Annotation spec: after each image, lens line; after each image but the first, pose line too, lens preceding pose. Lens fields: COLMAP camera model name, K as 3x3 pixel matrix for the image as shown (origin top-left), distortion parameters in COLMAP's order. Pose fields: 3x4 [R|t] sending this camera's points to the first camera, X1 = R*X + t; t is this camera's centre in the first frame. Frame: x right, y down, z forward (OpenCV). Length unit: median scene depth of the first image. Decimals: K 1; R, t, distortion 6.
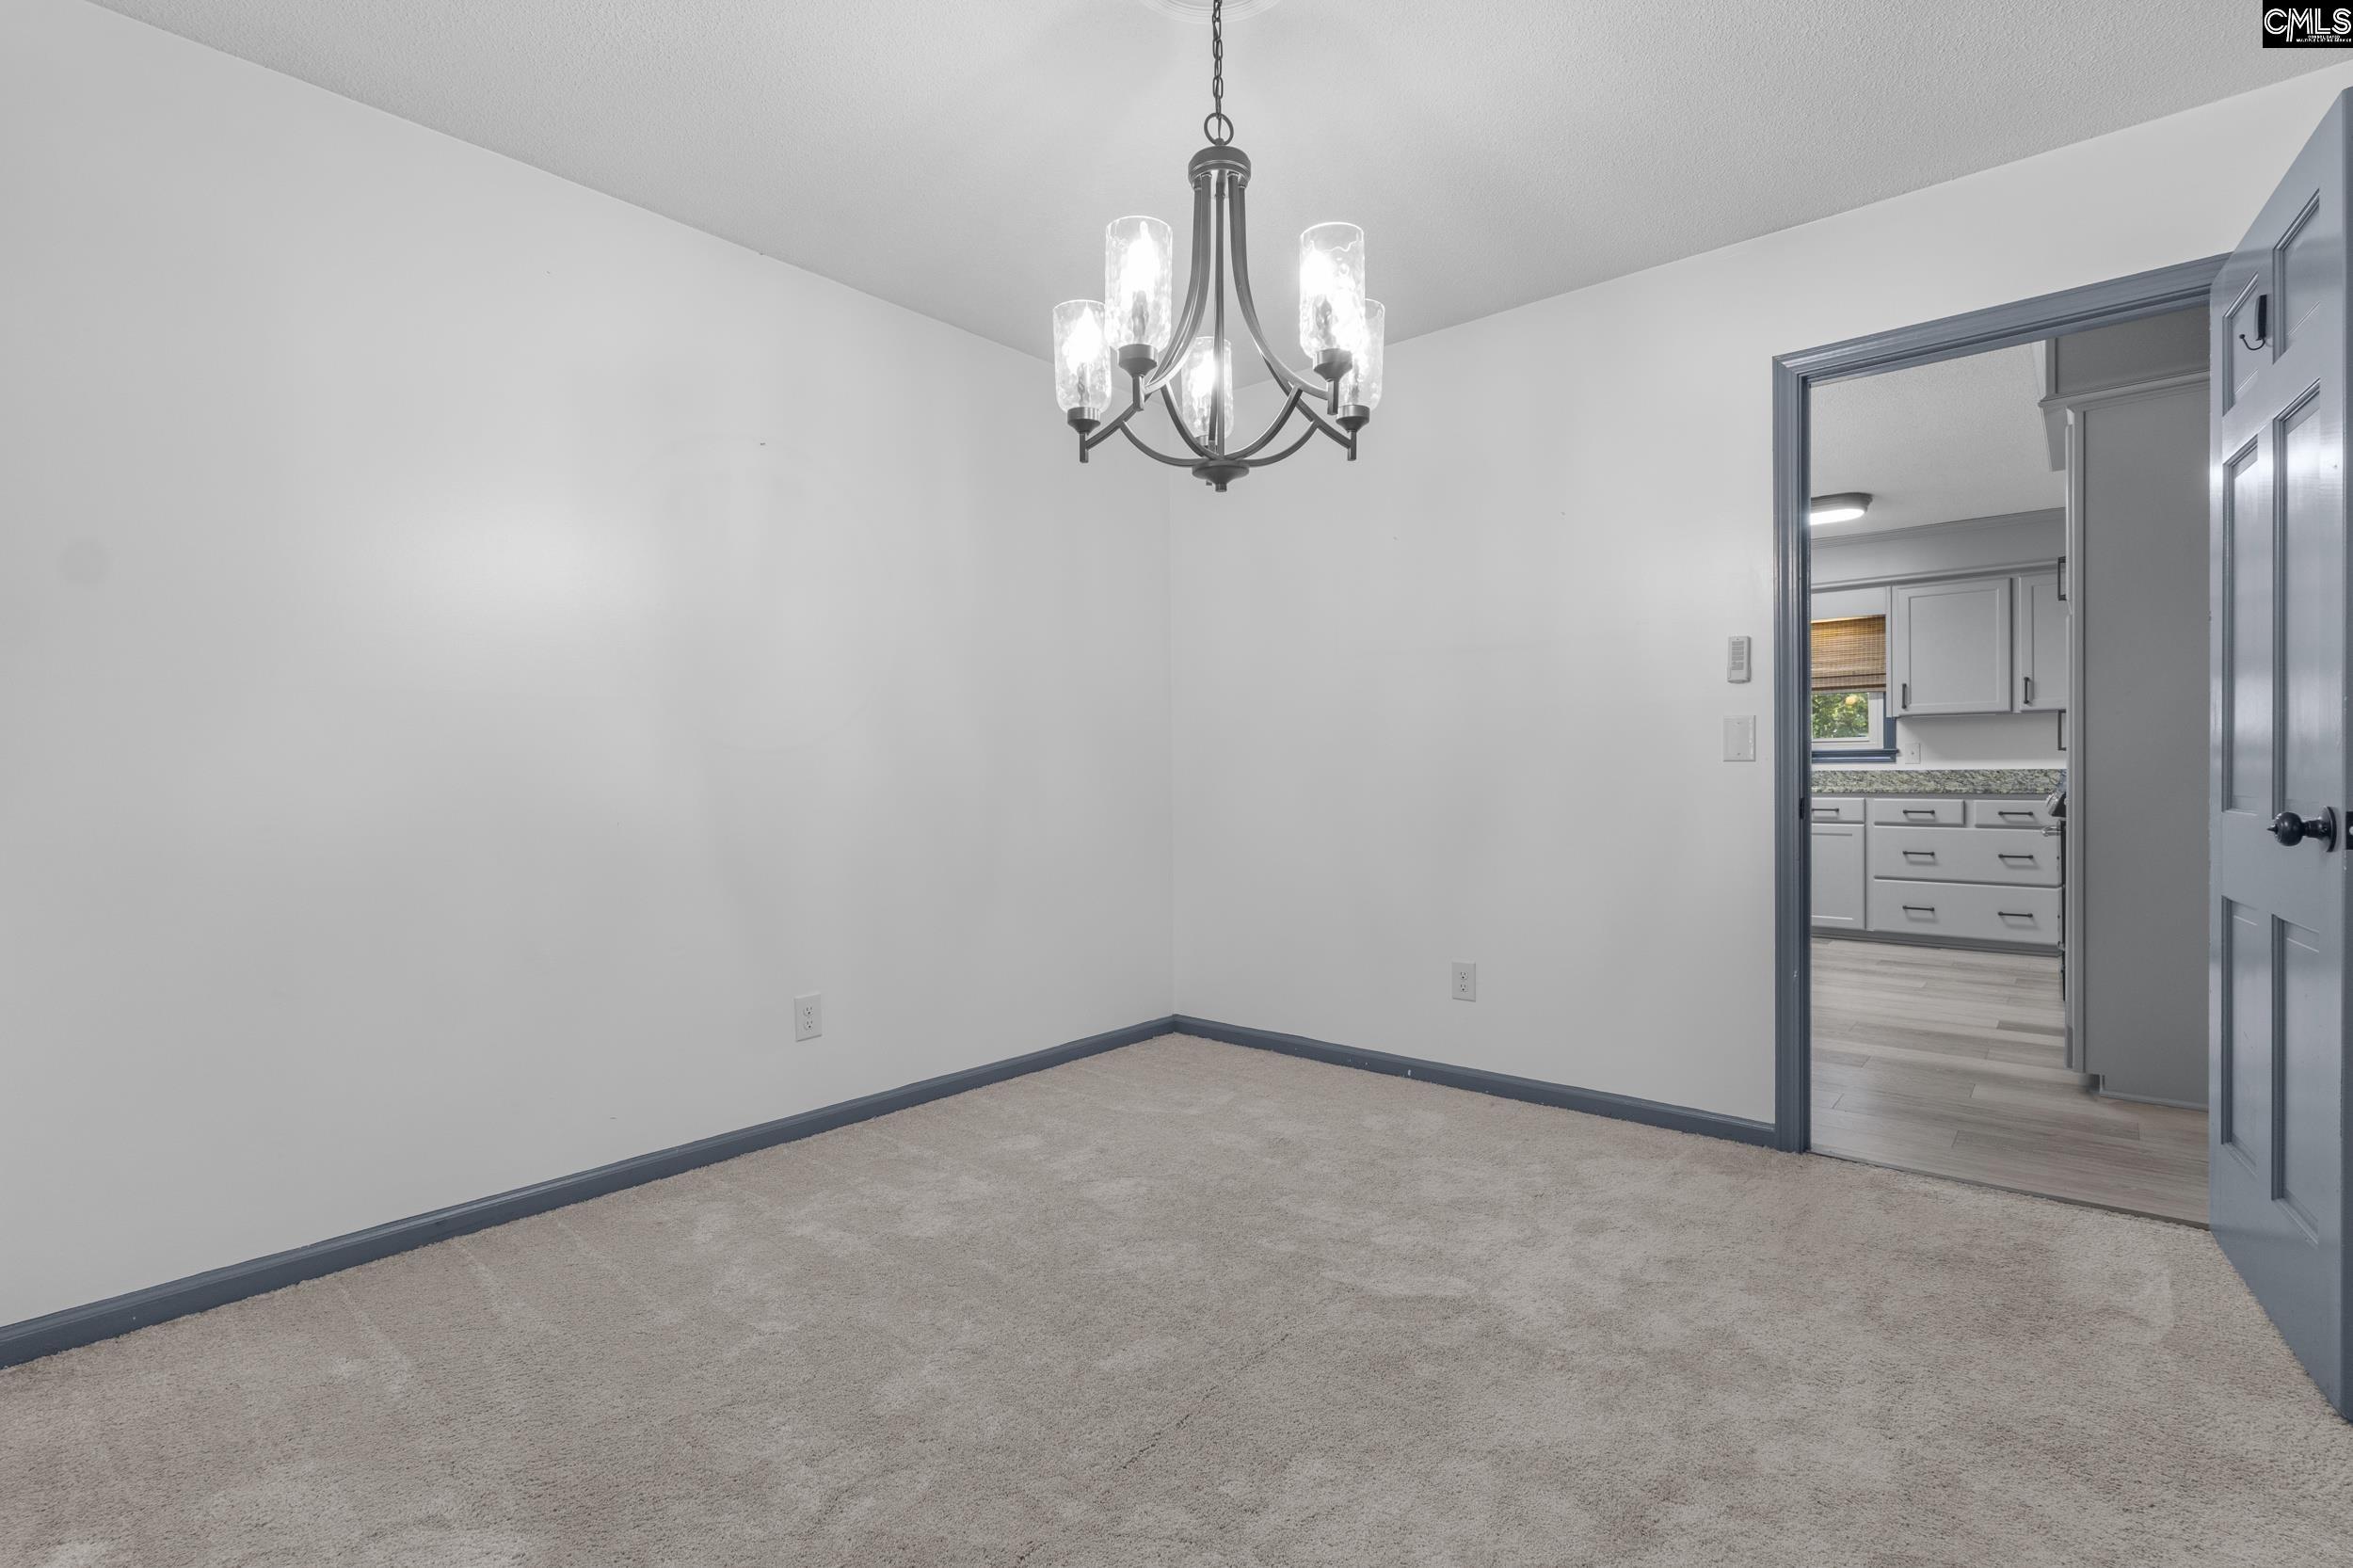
lens RADIAL K [[1068.8, 0, 1176.5], [0, 1068.8, 784.0], [0, 0, 1]] dist [0.001194, -0.000387]
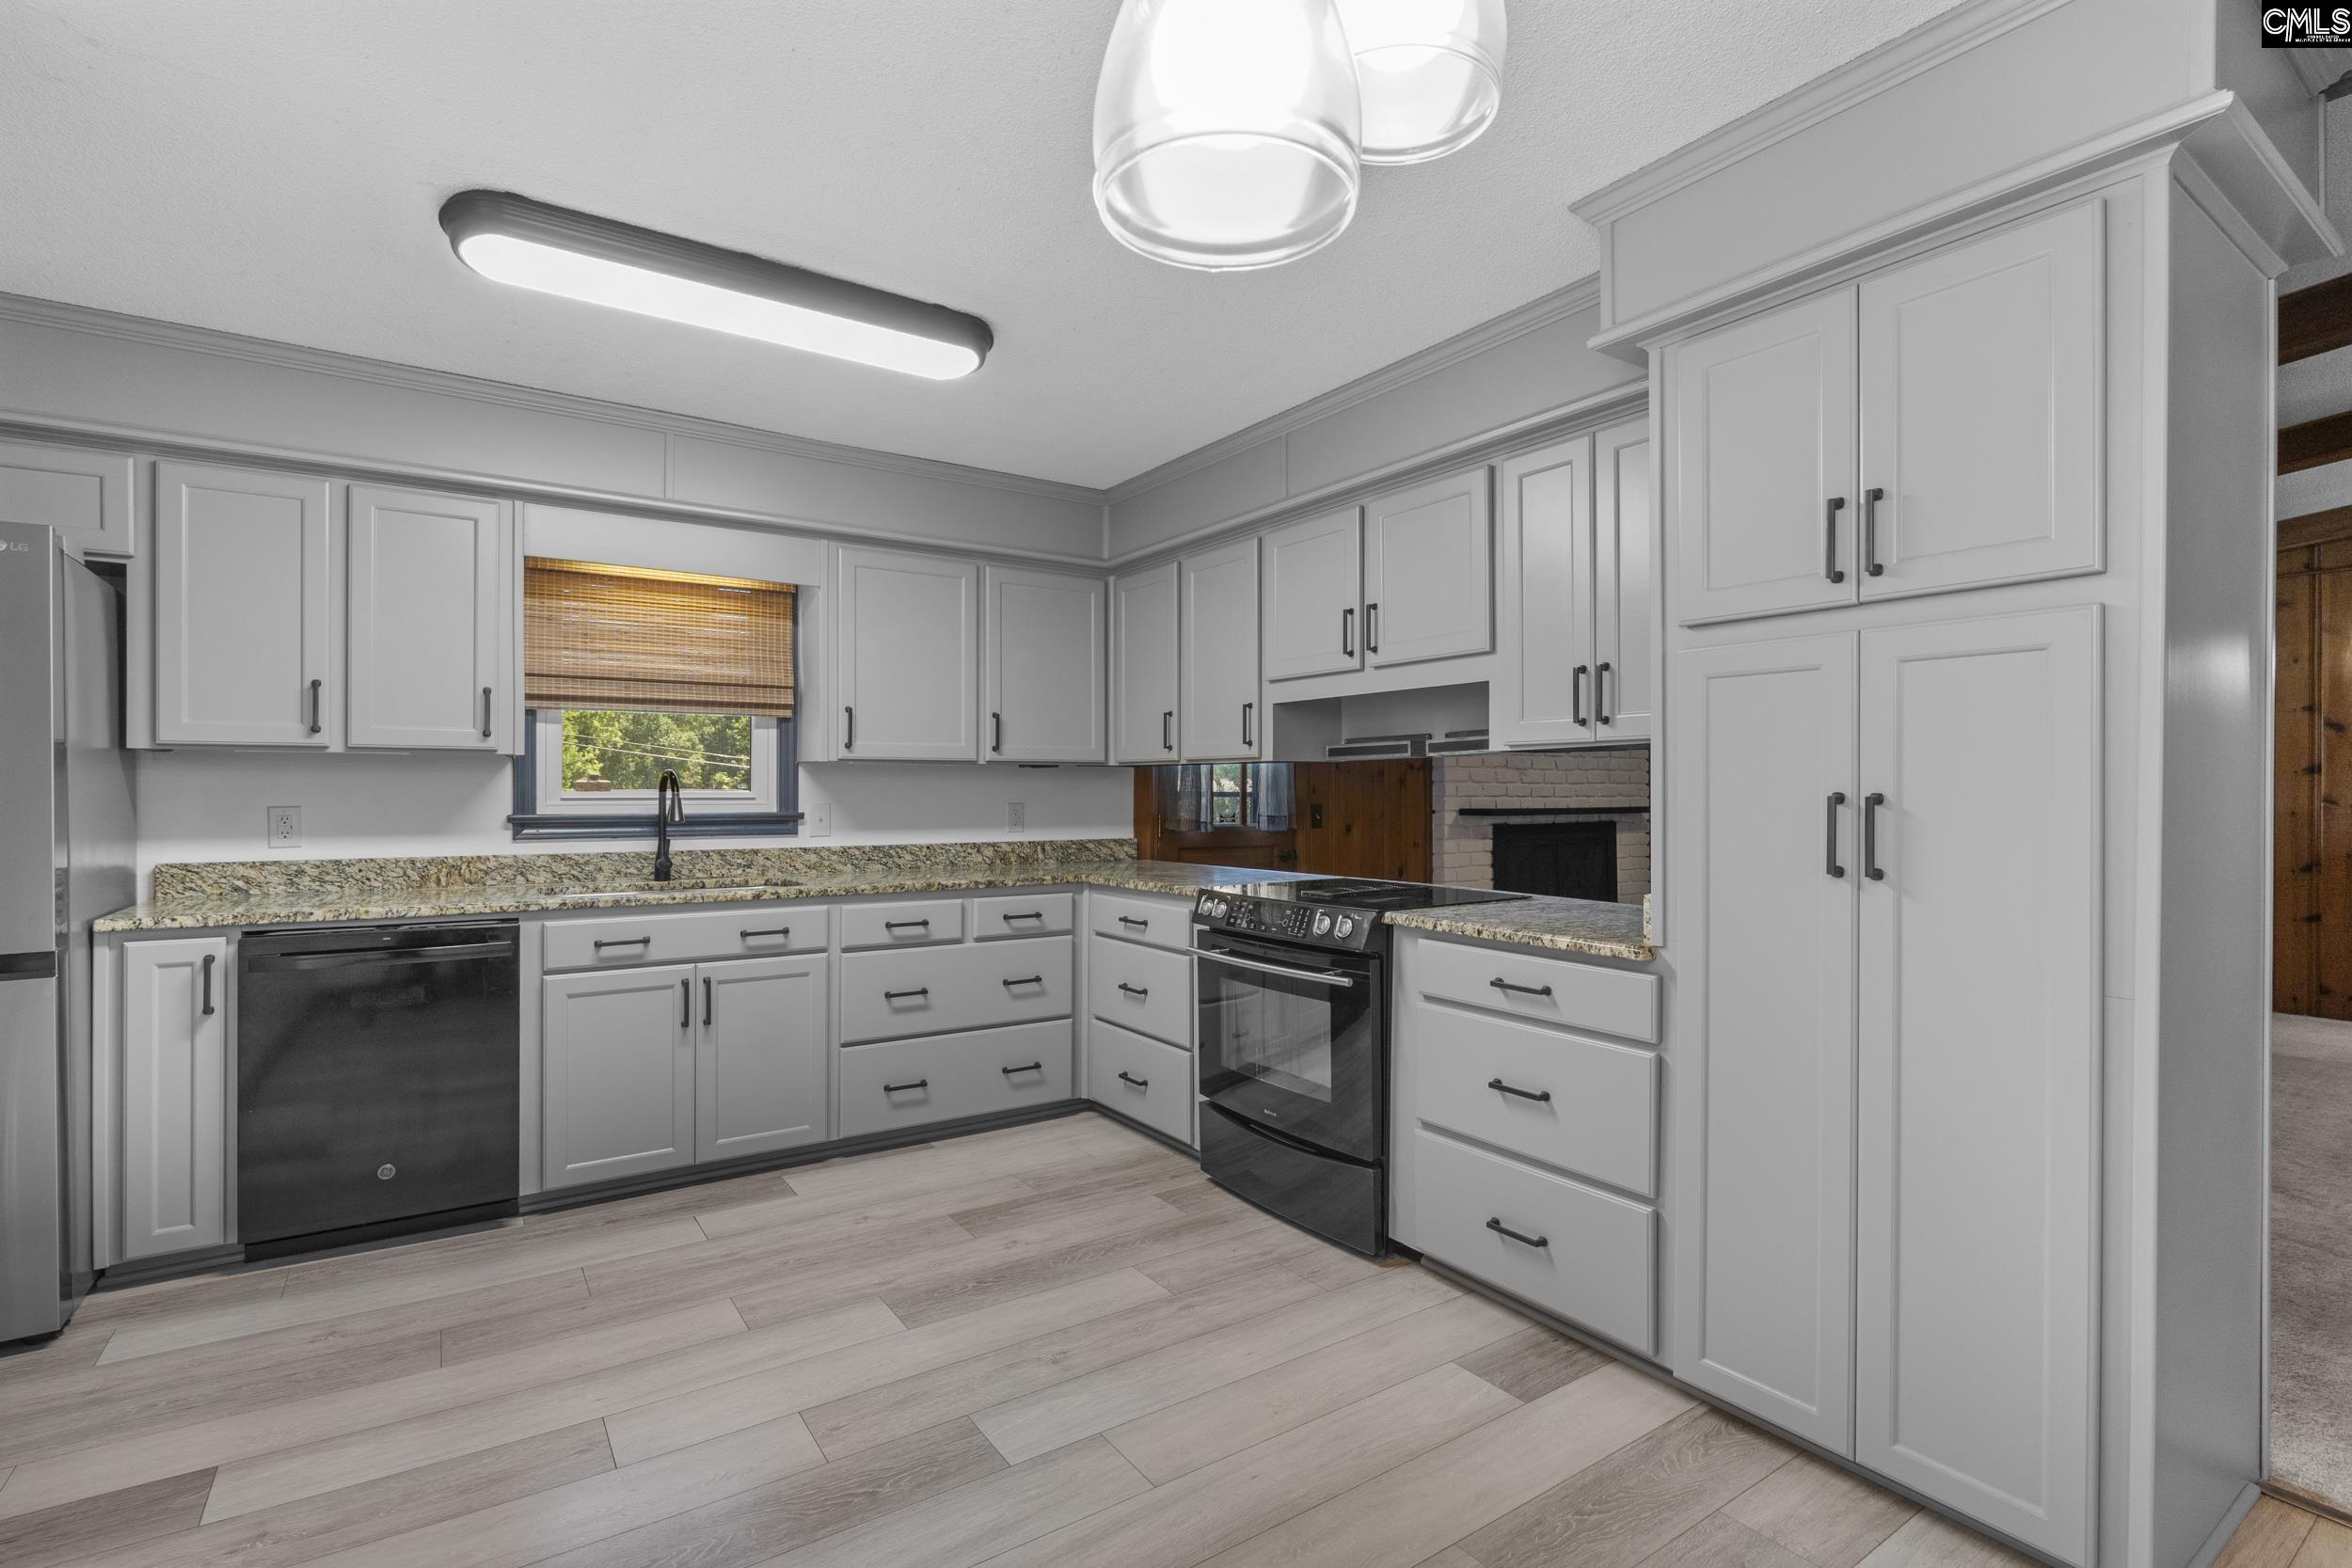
lens RADIAL K [[1068.1, 0, 1186.4], [0, 1068.1, 786.2], [0, 0, 1]] dist [0.002550, 0.000293]
pose [[0.279731, 0.016741, 0.959932, 0.158550], [0.008389, 0.999767, -0.019880, -0.035872], [-0.960042, 0.013614, 0.279525, 0.654555]]
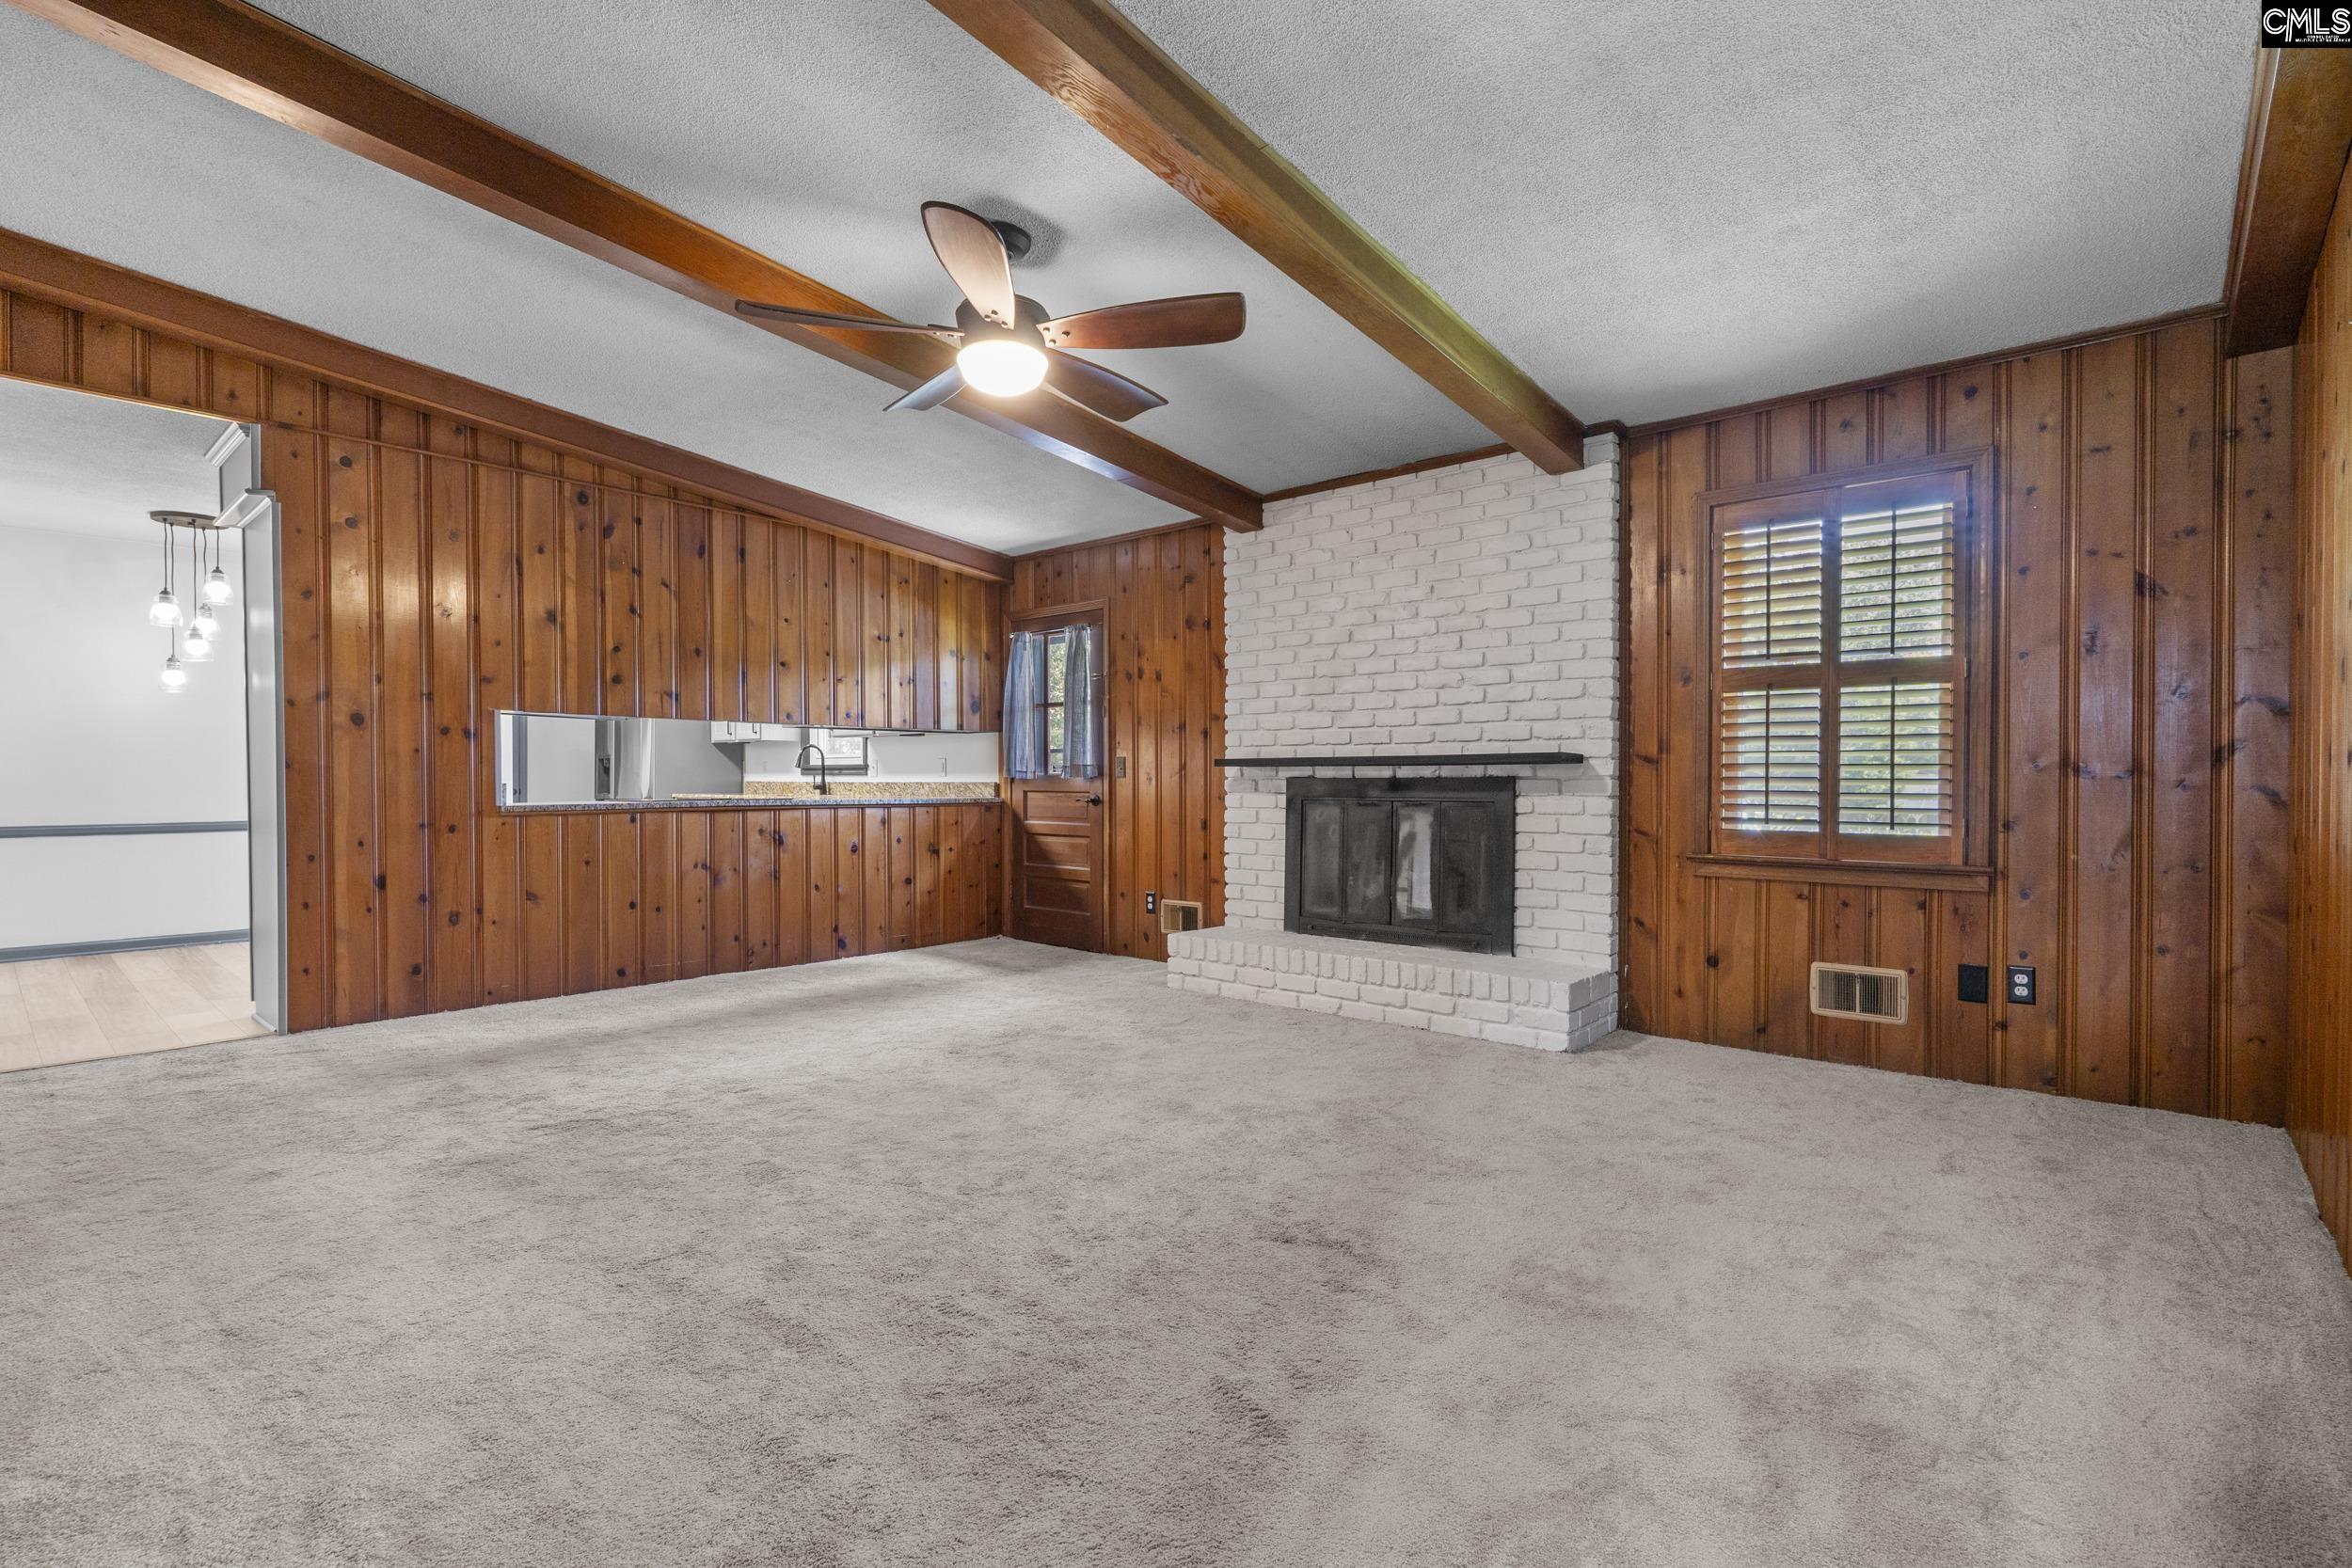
lens RADIAL K [[1074.5, 0, 1171.9], [0, 1074.5, 792.7], [0, 0, 1]] dist [0.001499, -0.000367]
pose [[0.998955, 0.011141, -0.044326, 1.127028], [-0.011198, 0.999937, -0.001023, -0.004156], [0.044311, 0.001519, 0.999017, -0.176876]]
